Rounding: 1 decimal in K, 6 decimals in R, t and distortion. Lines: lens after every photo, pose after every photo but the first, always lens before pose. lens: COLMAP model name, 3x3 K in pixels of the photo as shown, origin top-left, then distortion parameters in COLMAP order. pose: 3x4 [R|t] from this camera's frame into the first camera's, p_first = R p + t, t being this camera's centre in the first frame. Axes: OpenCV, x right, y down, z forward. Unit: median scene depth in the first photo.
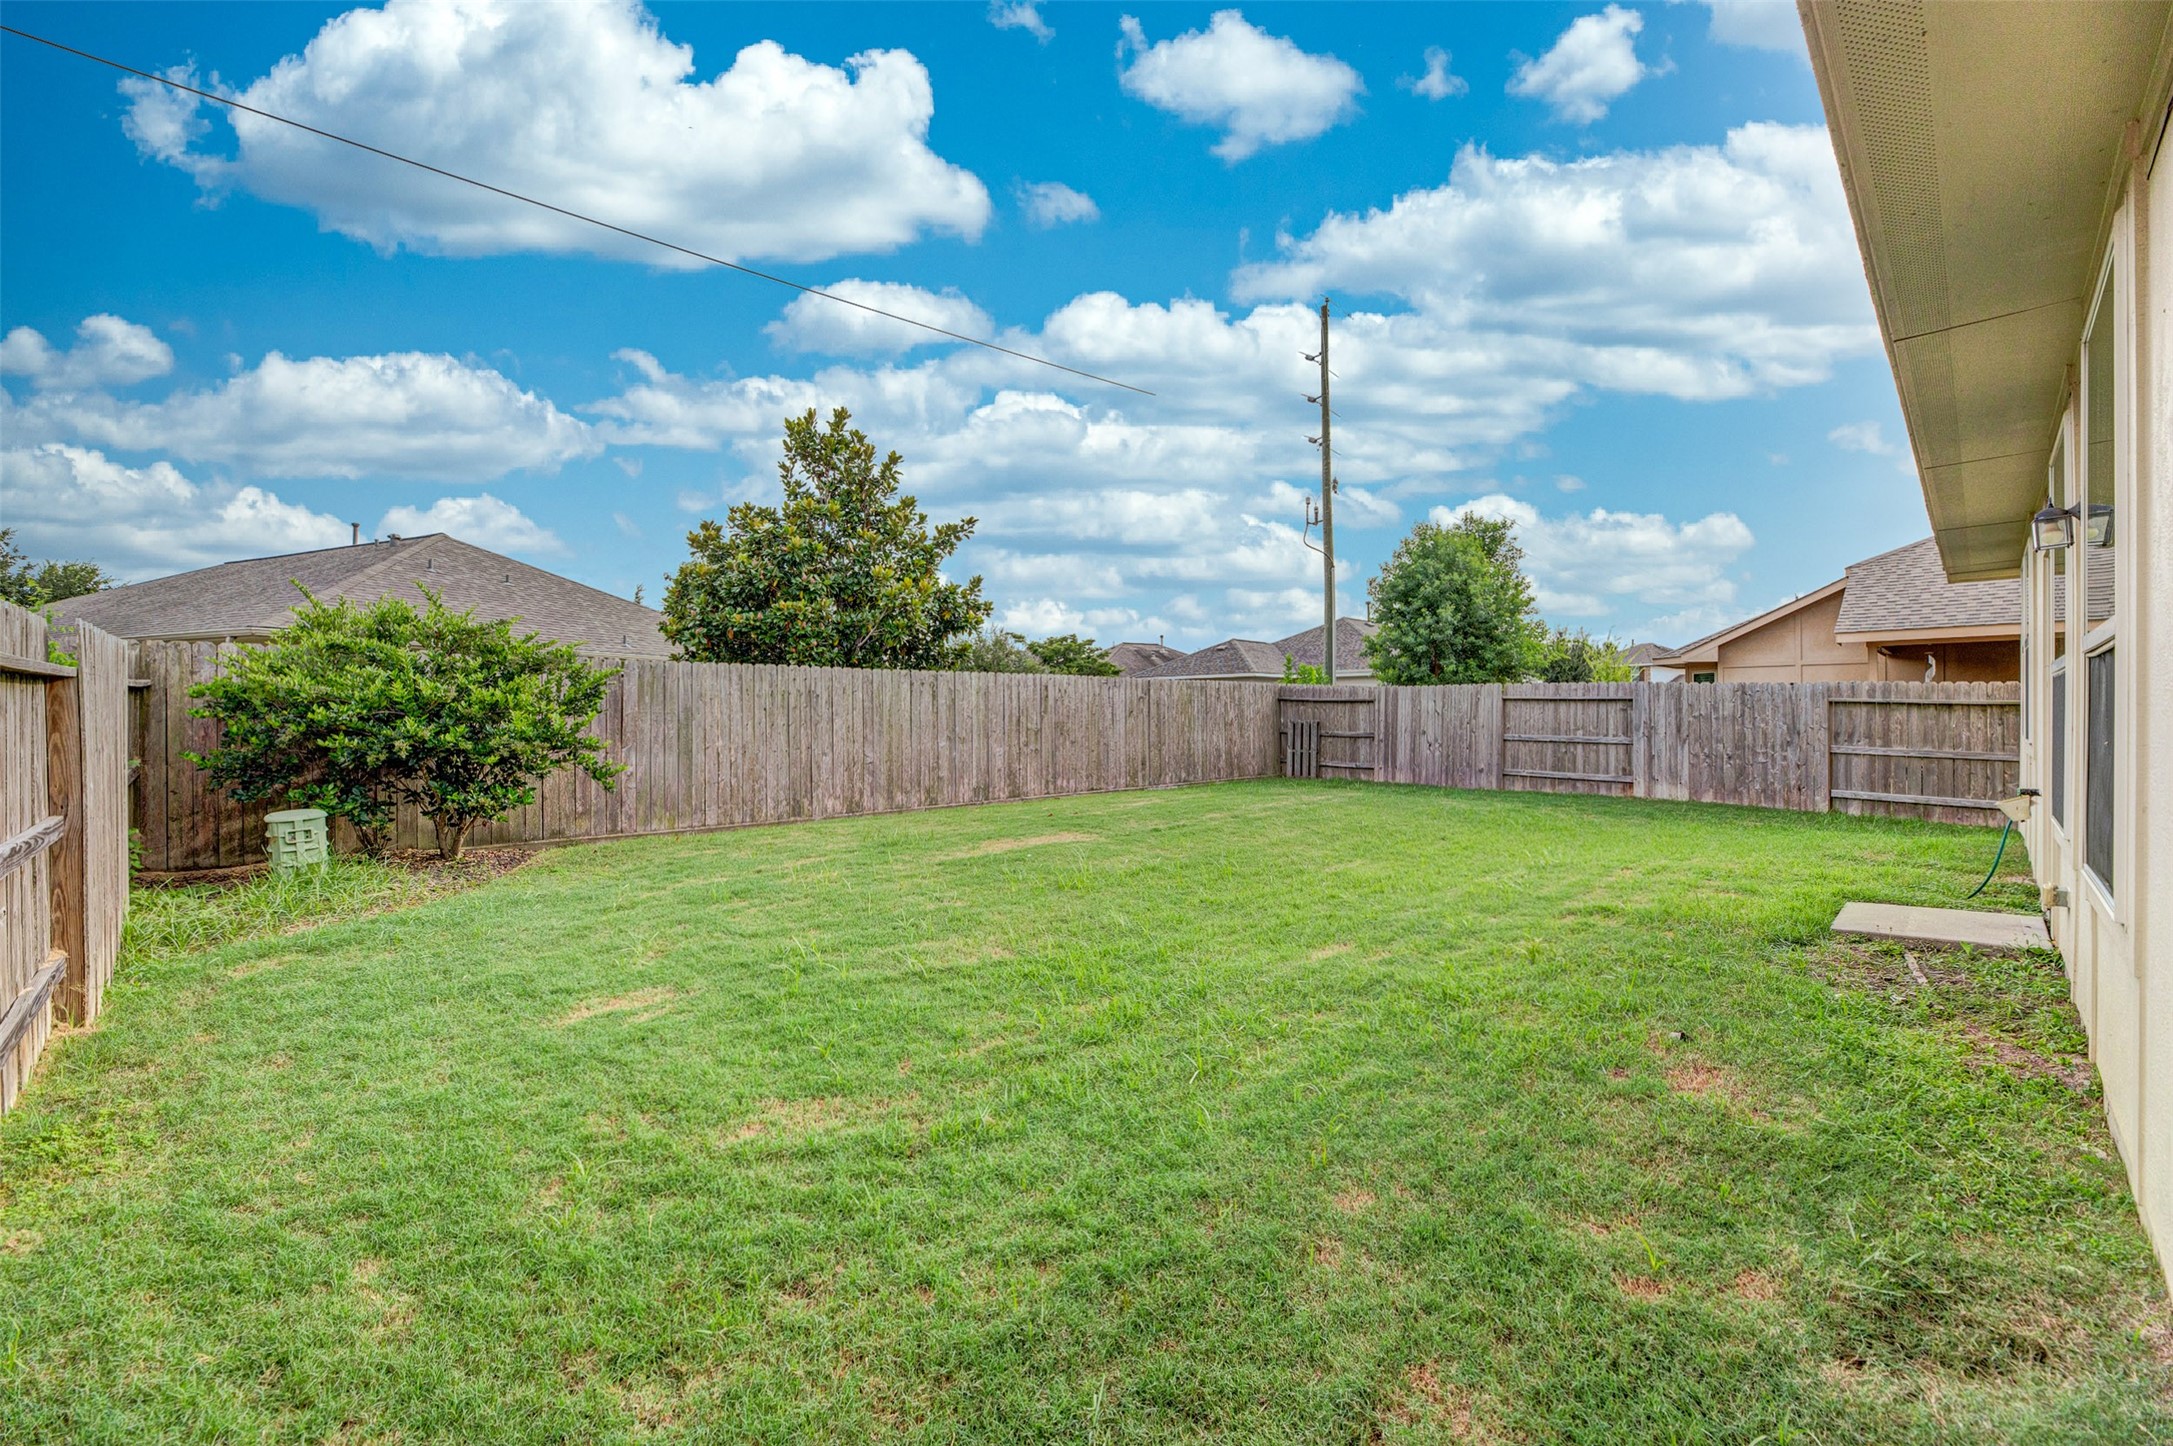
lens RADIAL K [[875.1, 0, 1091.7], [0, 875.1, 718.3], [0, 0, 1]] dist [-0.004376, 0.000601]
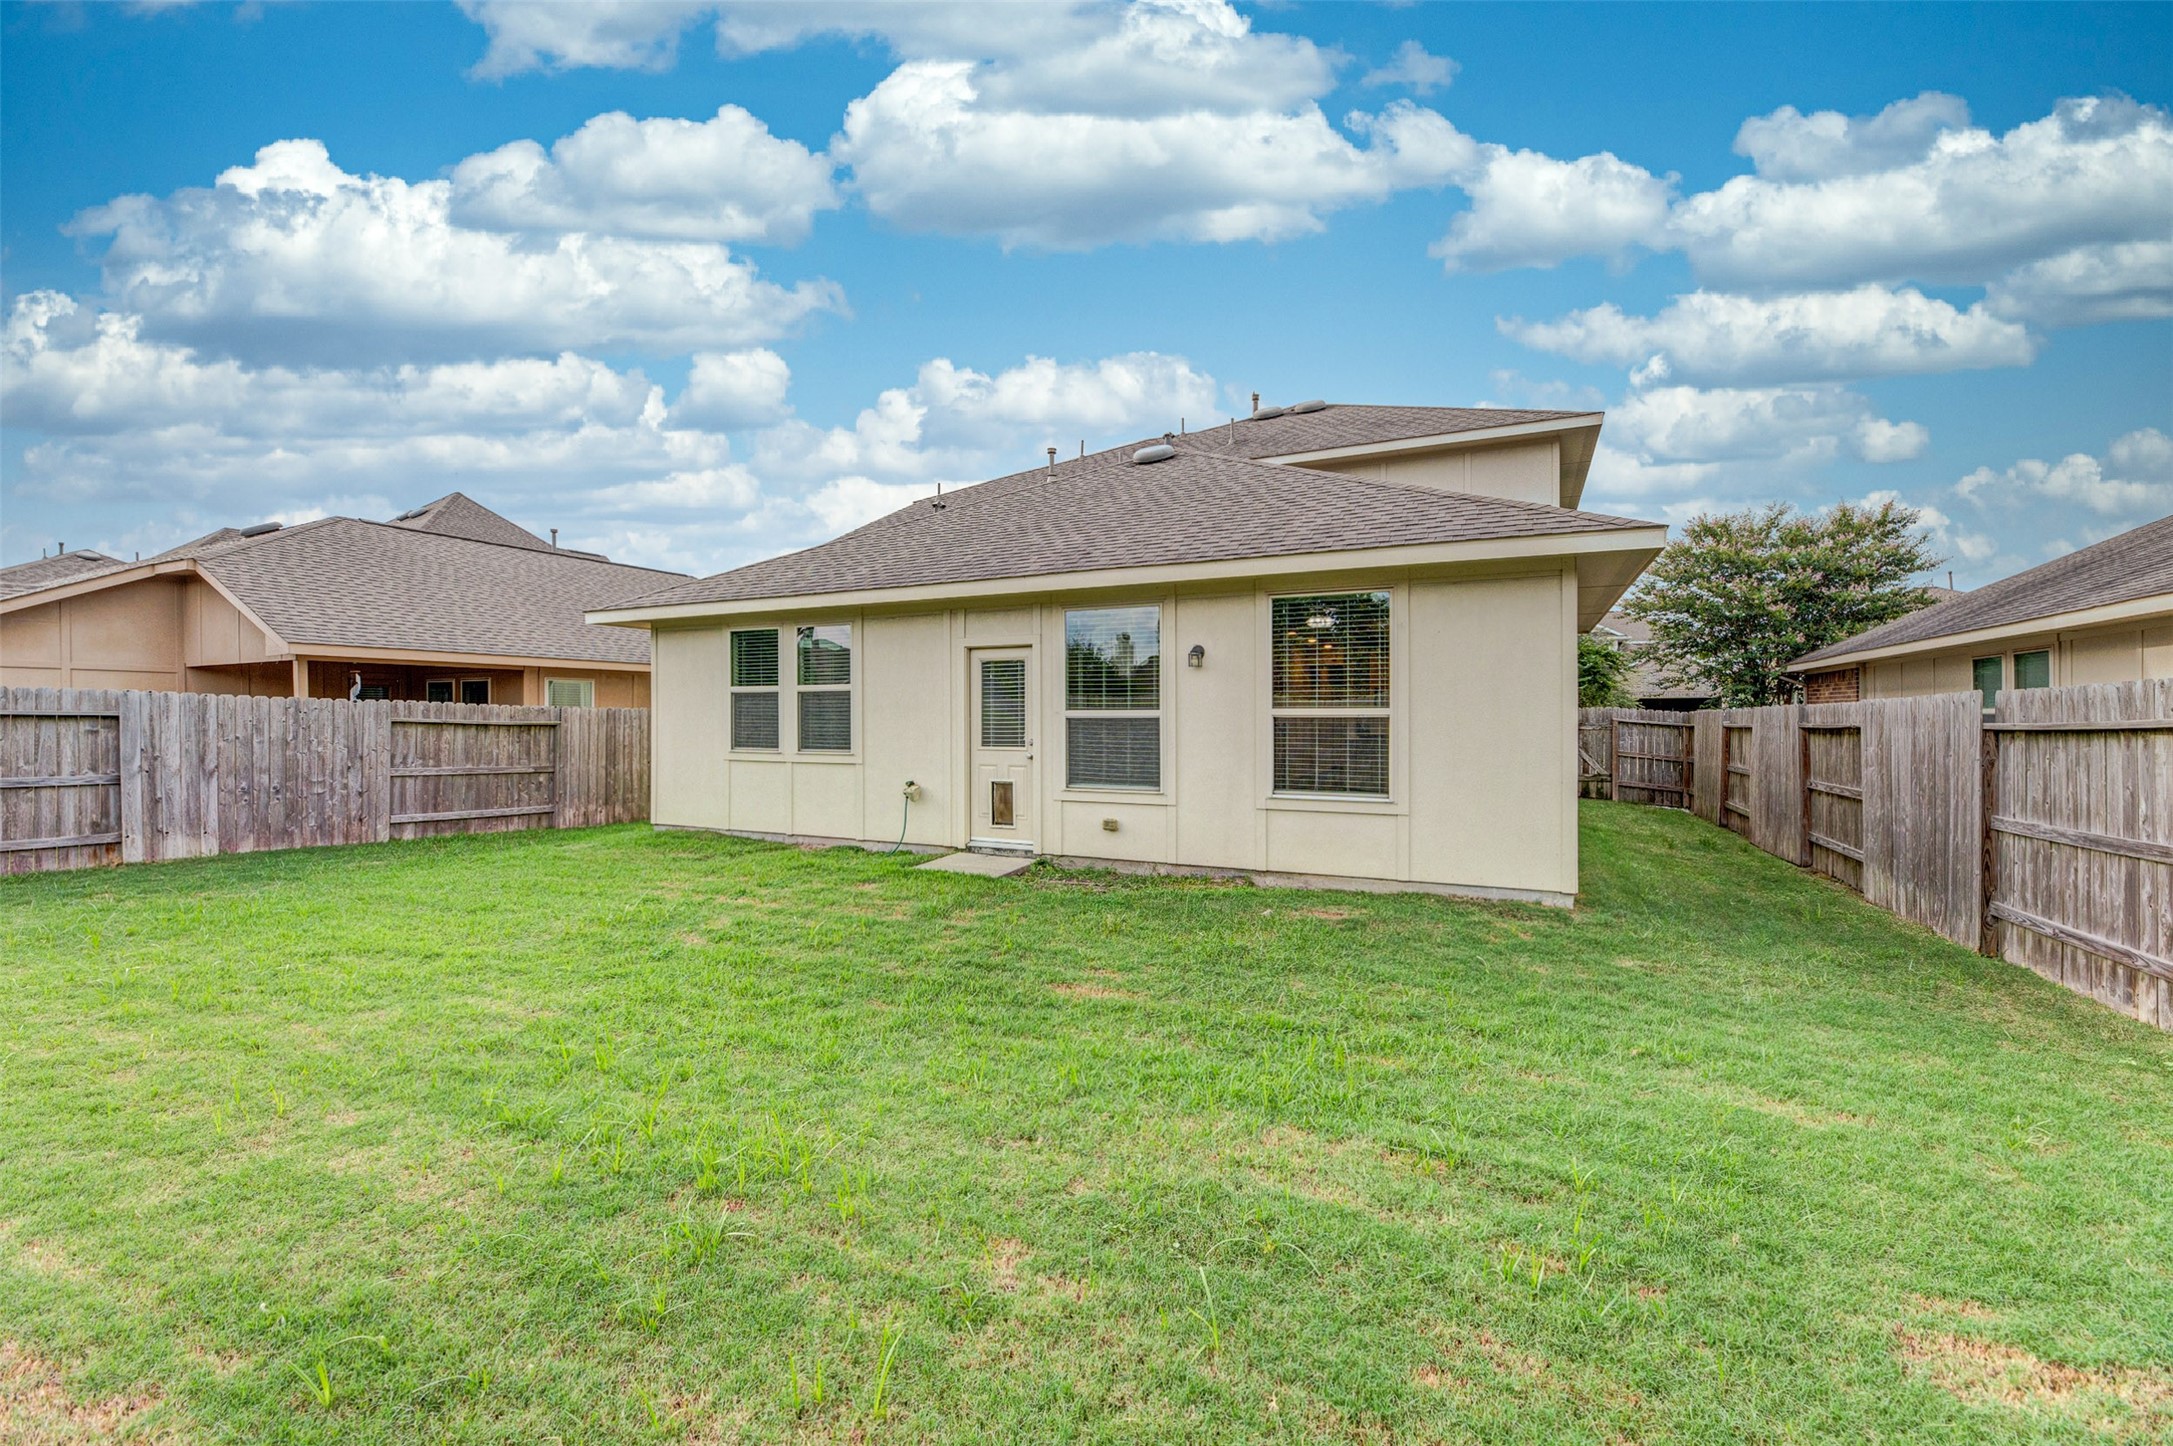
lens RADIAL K [[875.1, 0, 1077.8], [0, 875.1, 723.0], [0, 0, 1]] dist [-0.004376, 0.000601]
pose [[-0.324016, -0.001907, 0.946050, -0.266948], [0.007492, 0.999961, 0.004582, -0.015928], [-0.946022, 0.008572, -0.323989, 0.587342]]
